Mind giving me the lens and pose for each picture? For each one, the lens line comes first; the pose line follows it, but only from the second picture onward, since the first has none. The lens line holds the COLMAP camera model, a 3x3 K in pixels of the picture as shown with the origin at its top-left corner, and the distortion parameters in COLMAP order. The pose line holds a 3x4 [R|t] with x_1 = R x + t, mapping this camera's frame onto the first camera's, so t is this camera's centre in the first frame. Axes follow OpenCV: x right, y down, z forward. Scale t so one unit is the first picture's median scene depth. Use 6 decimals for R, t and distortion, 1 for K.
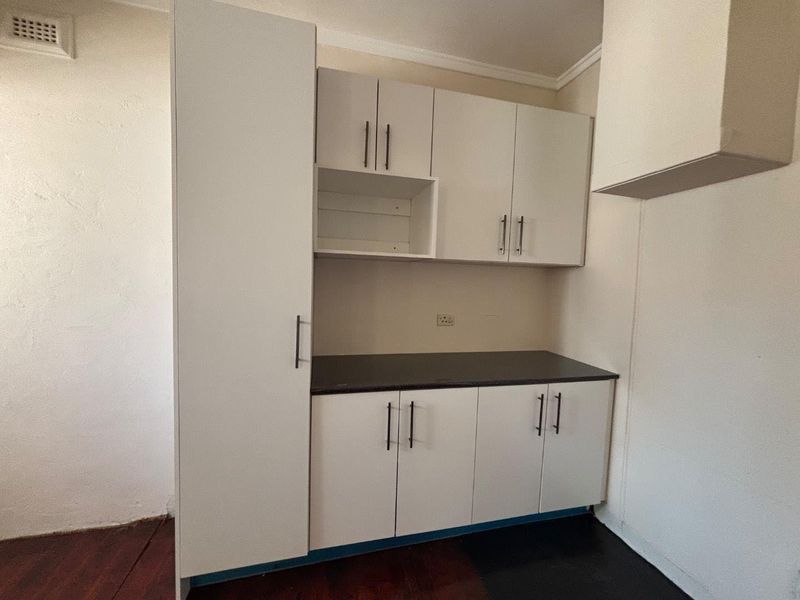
lens RADIAL K [[327.9, 0, 398.7], [0, 327.9, 302.0], [0, 0, 1]] dist [-0.001355, -0.000033]
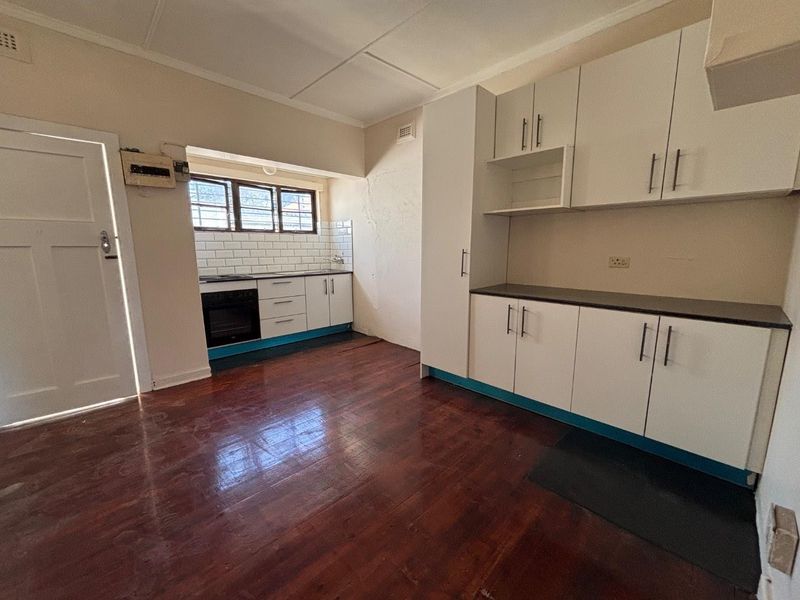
lens RADIAL K [[327.9, 0, 403.4], [0, 327.9, 299.0], [0, 0, 1]] dist [-0.001355, -0.000033]
pose [[0.513187, 0.101400, -0.852266, 0.956182], [-0.030112, 0.994512, 0.100193, 0.120648], [0.857749, -0.025754, 0.513424, -0.236156]]
